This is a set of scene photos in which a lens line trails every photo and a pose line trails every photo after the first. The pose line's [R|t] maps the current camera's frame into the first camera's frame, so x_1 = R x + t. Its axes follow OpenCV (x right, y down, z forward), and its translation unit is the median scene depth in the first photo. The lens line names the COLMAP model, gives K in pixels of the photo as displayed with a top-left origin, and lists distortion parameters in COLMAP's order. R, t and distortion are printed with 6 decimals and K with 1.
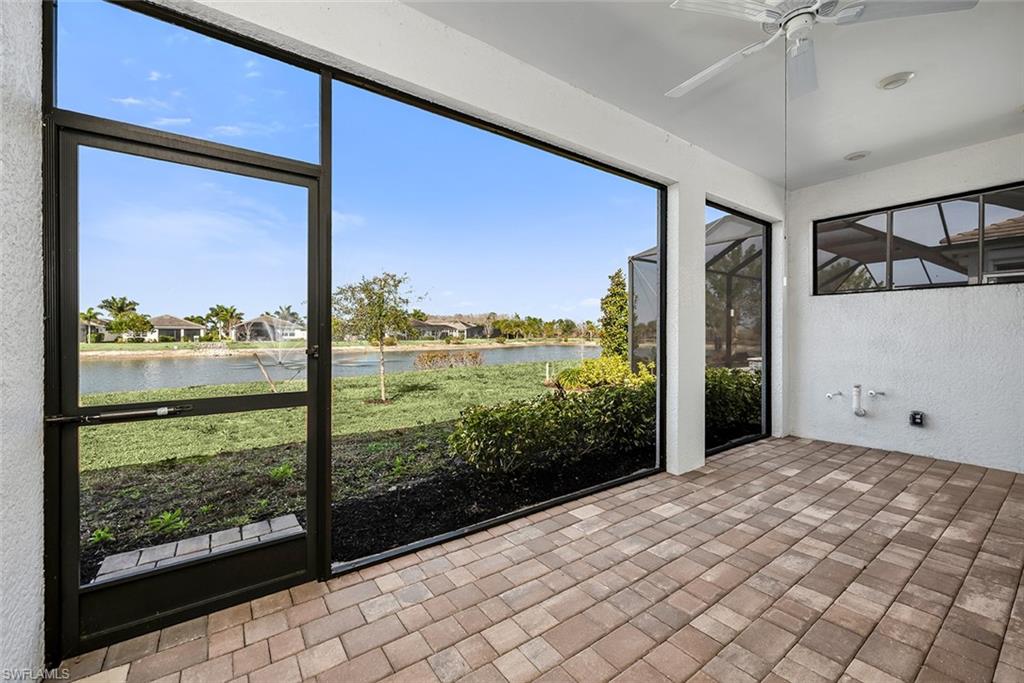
lens RADIAL K [[411.5, 0, 509.4], [0, 411.5, 336.9], [0, 0, 1]] dist [-0.001709, -0.000254]
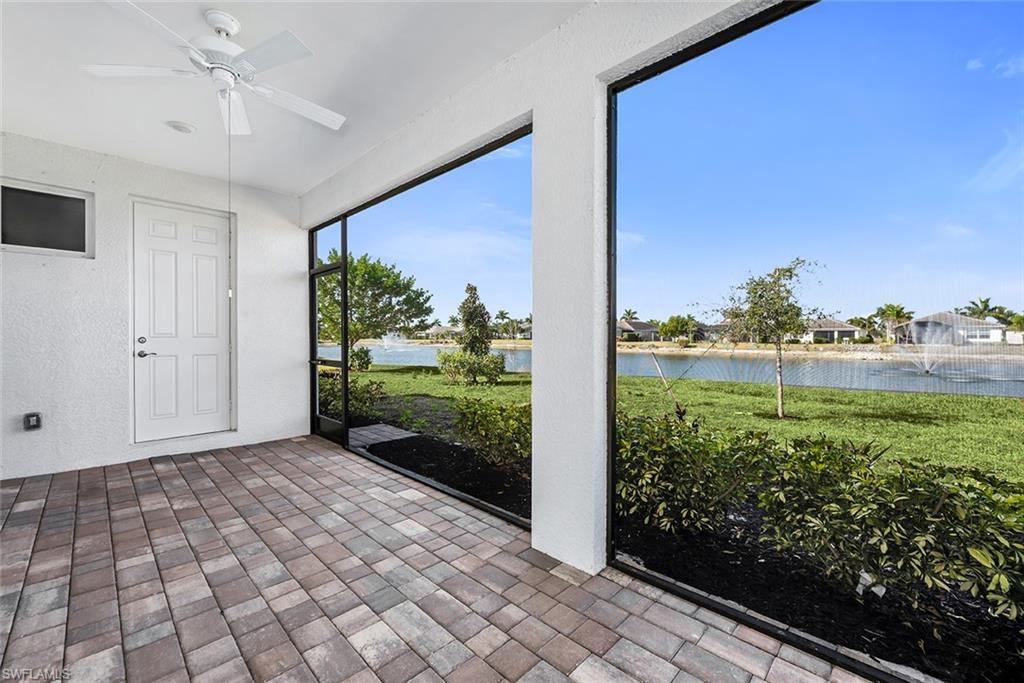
lens RADIAL K [[411.5, 0, 511.5], [0, 411.5, 336.7], [0, 0, 1]] dist [-0.001709, -0.000254]
pose [[0.177522, 0.001891, -0.984115, 1.182224], [-0.006693, 0.999977, 0.000714, -0.008052], [0.984094, 0.006460, 0.177530, 0.938322]]
